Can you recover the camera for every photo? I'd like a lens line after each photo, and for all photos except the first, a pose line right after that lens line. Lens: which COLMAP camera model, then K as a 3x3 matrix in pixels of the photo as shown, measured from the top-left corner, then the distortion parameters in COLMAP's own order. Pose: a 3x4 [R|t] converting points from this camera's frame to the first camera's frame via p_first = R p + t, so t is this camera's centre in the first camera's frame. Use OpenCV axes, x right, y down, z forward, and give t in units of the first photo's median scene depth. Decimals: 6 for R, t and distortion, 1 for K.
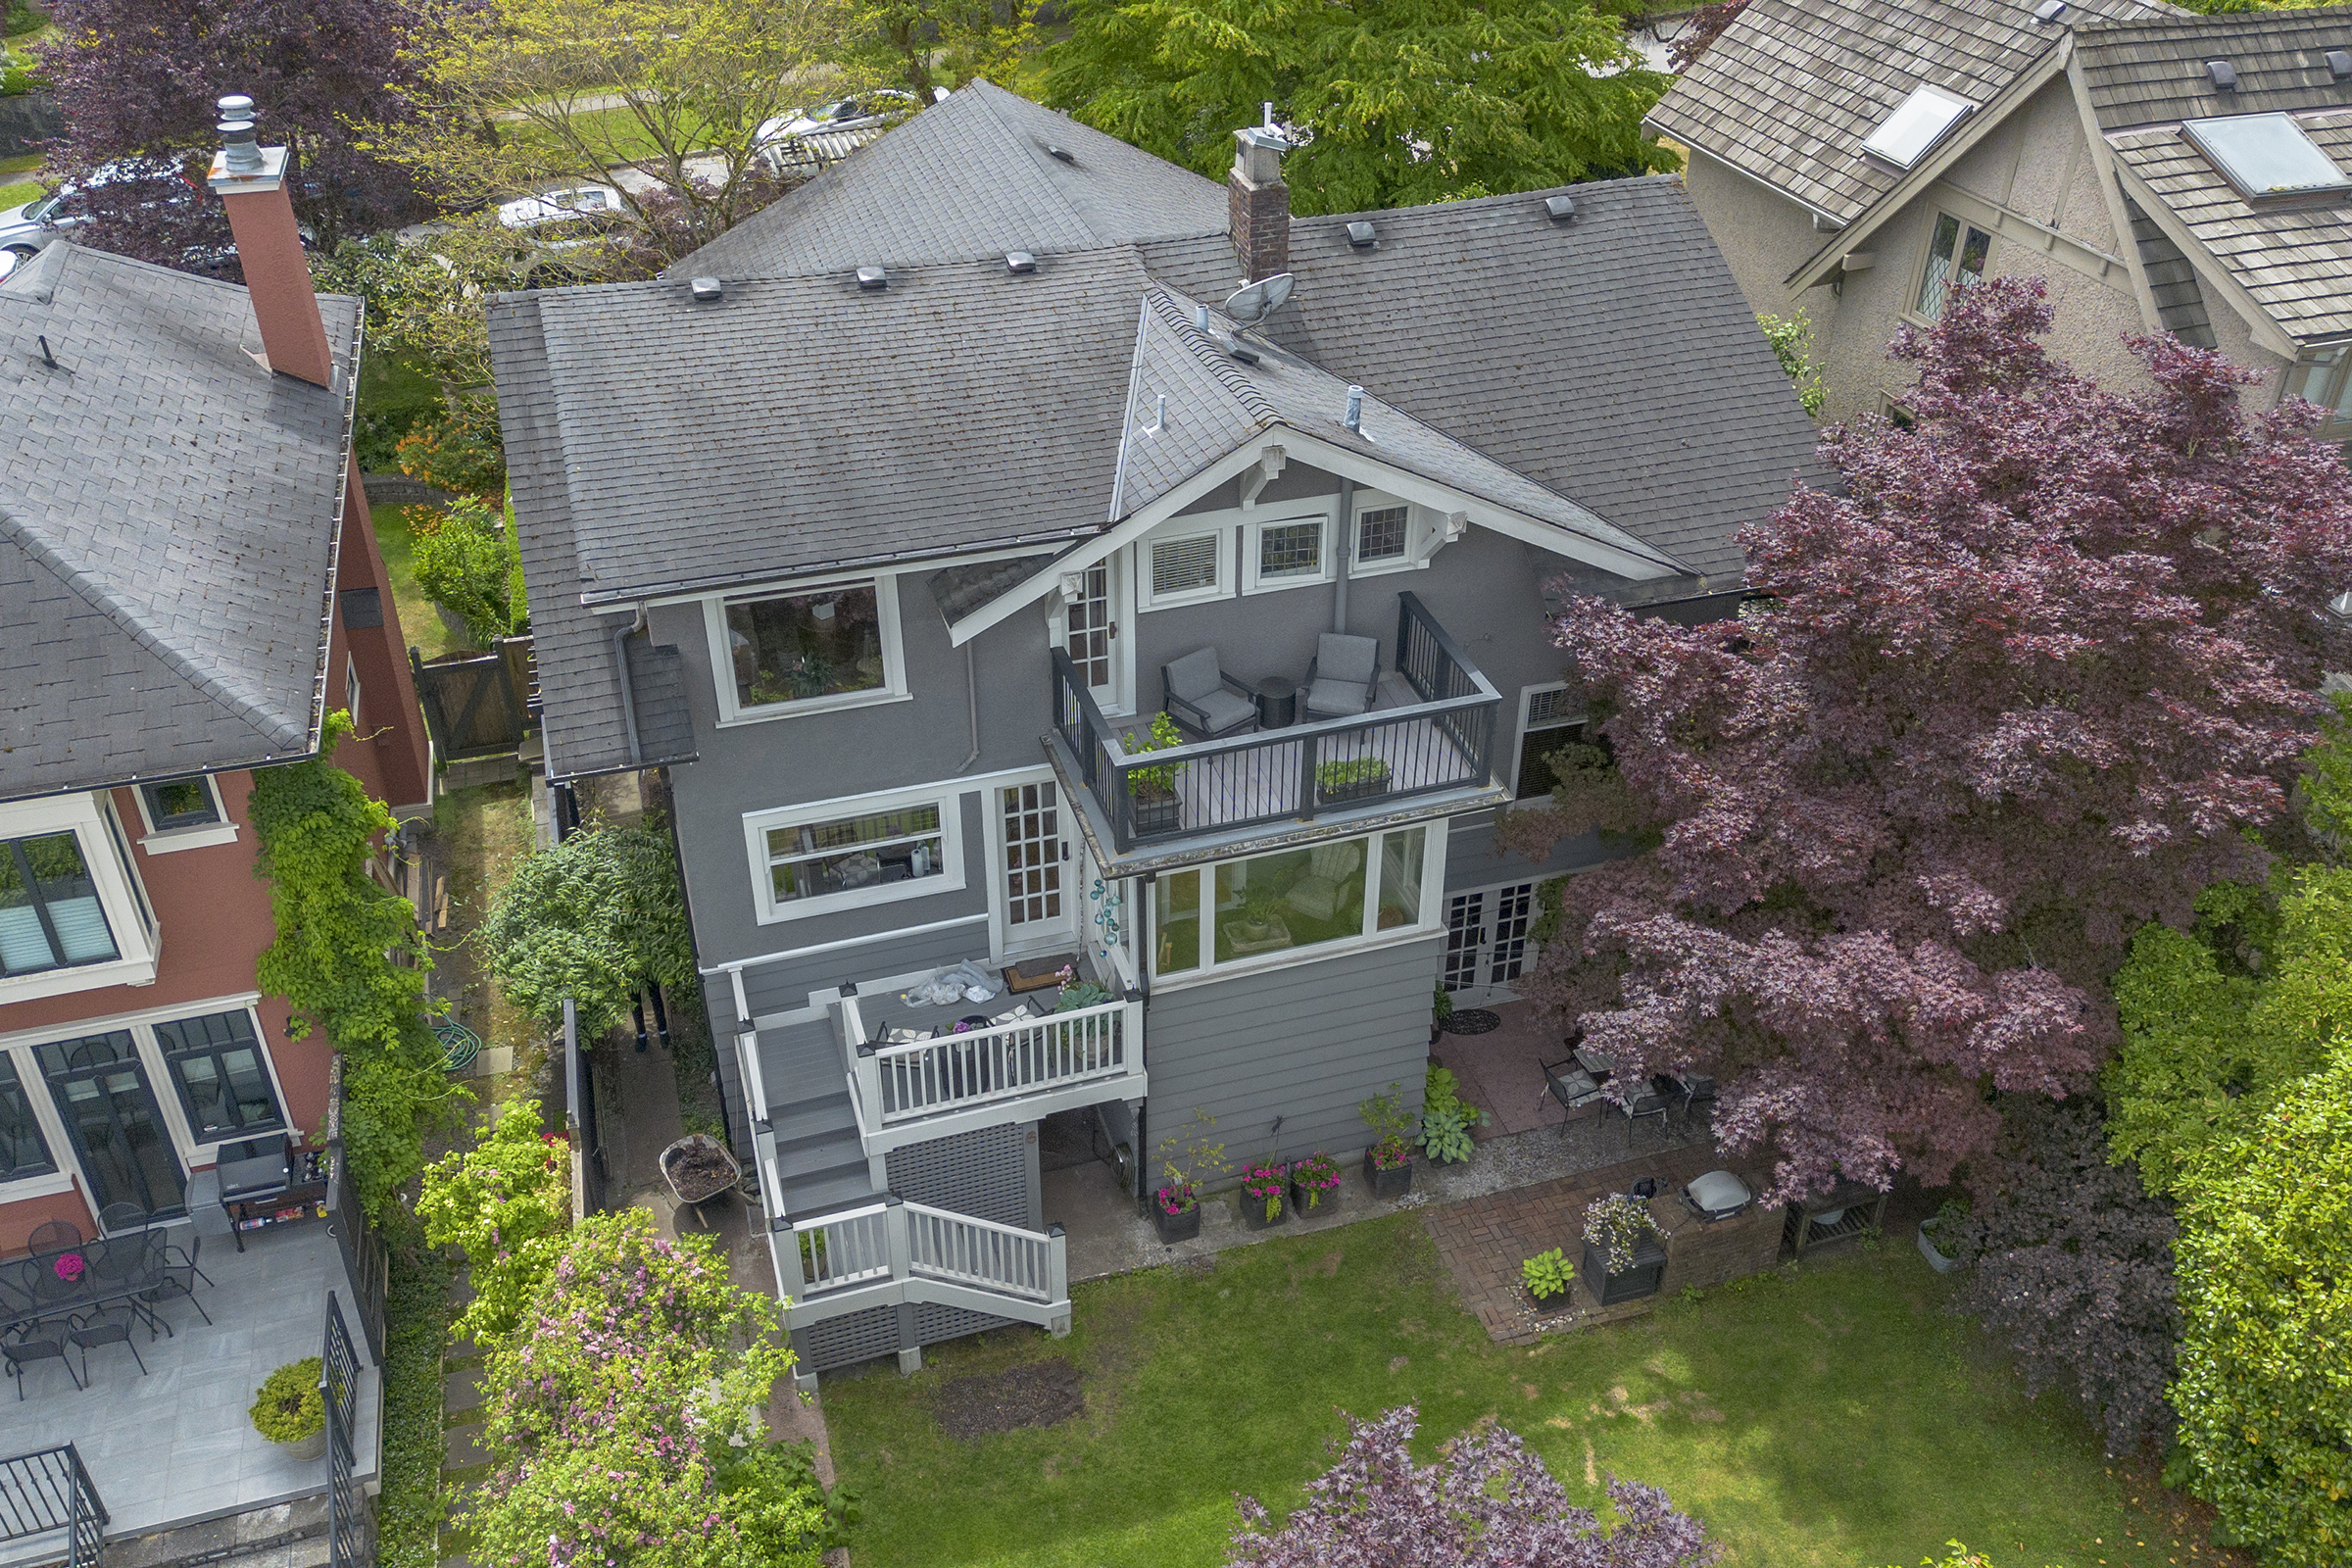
lens RADIAL K [[1973.6, 0, 1171.6], [0, 1973.6, 781.2], [0, 0, 1]] dist [0.075625, -0.066640]
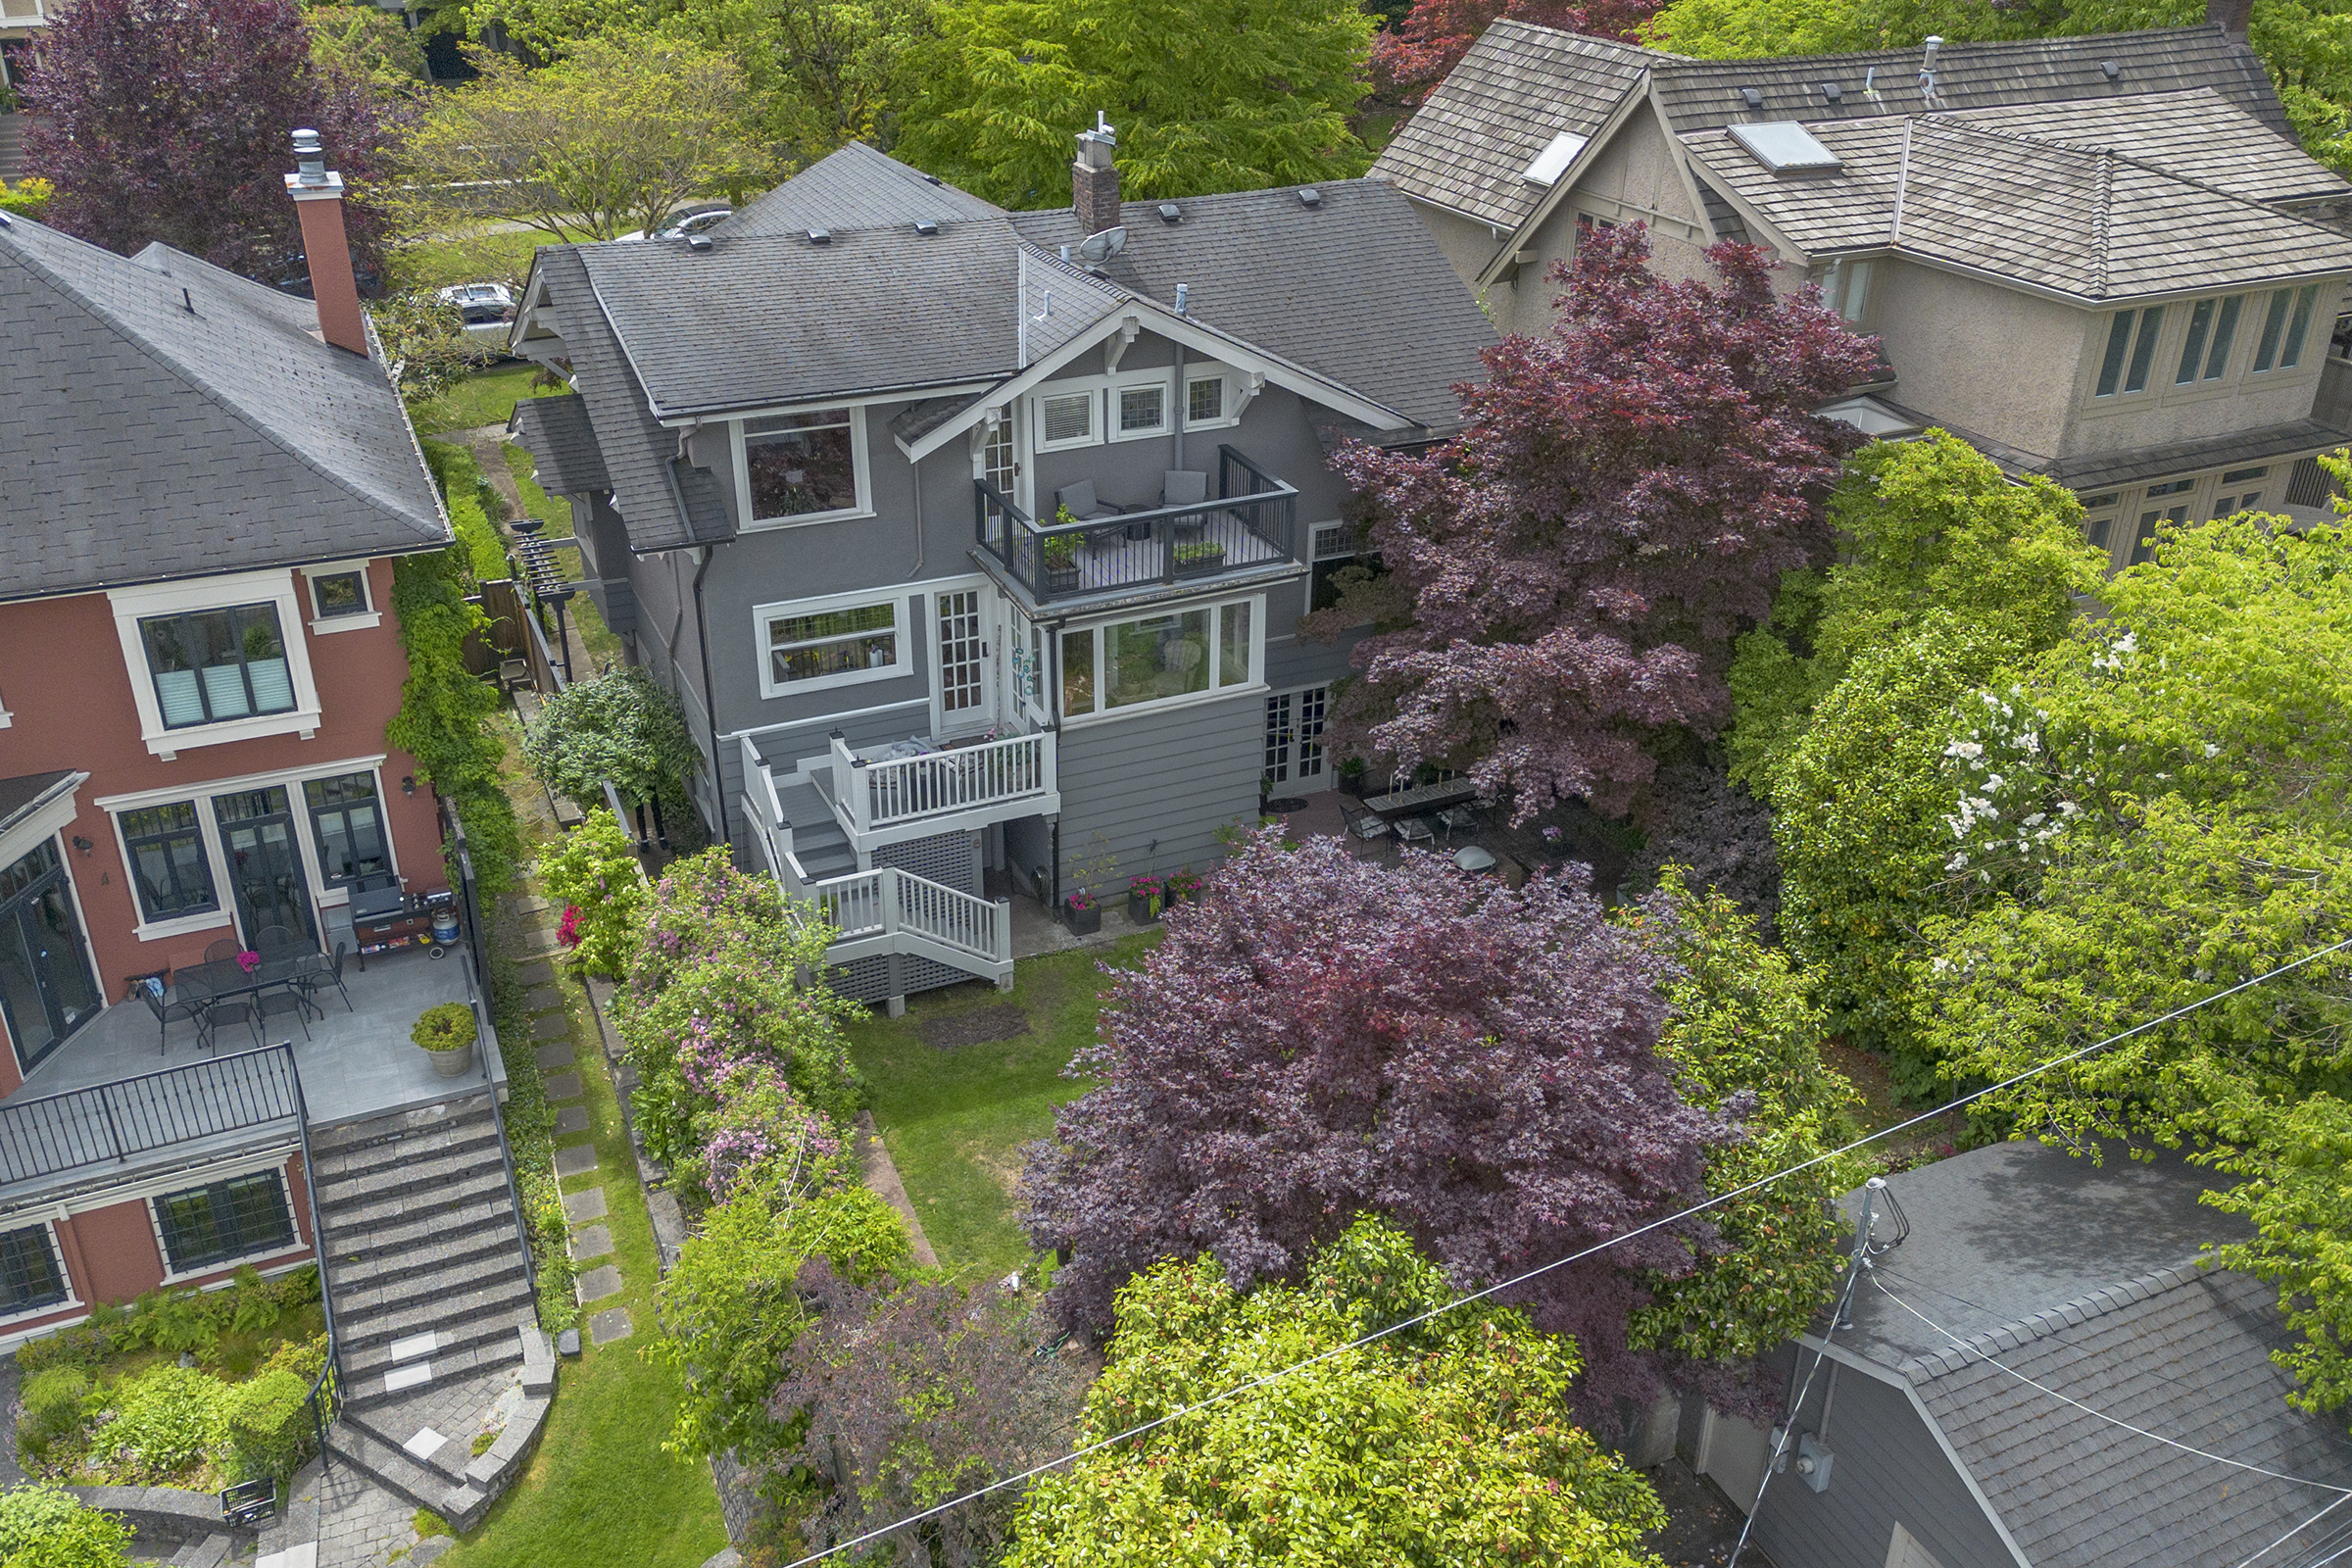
lens RADIAL K [[1973.6, 0, 1176.8], [0, 1973.6, 784.5], [0, 0, 1]] dist [0.075625, -0.066640]
pose [[0.991096, -0.052267, 0.122460, -0.099262], [0.064729, 0.992869, -0.100104, 0.286138], [-0.116355, 0.107139, 0.987412, -0.352462]]
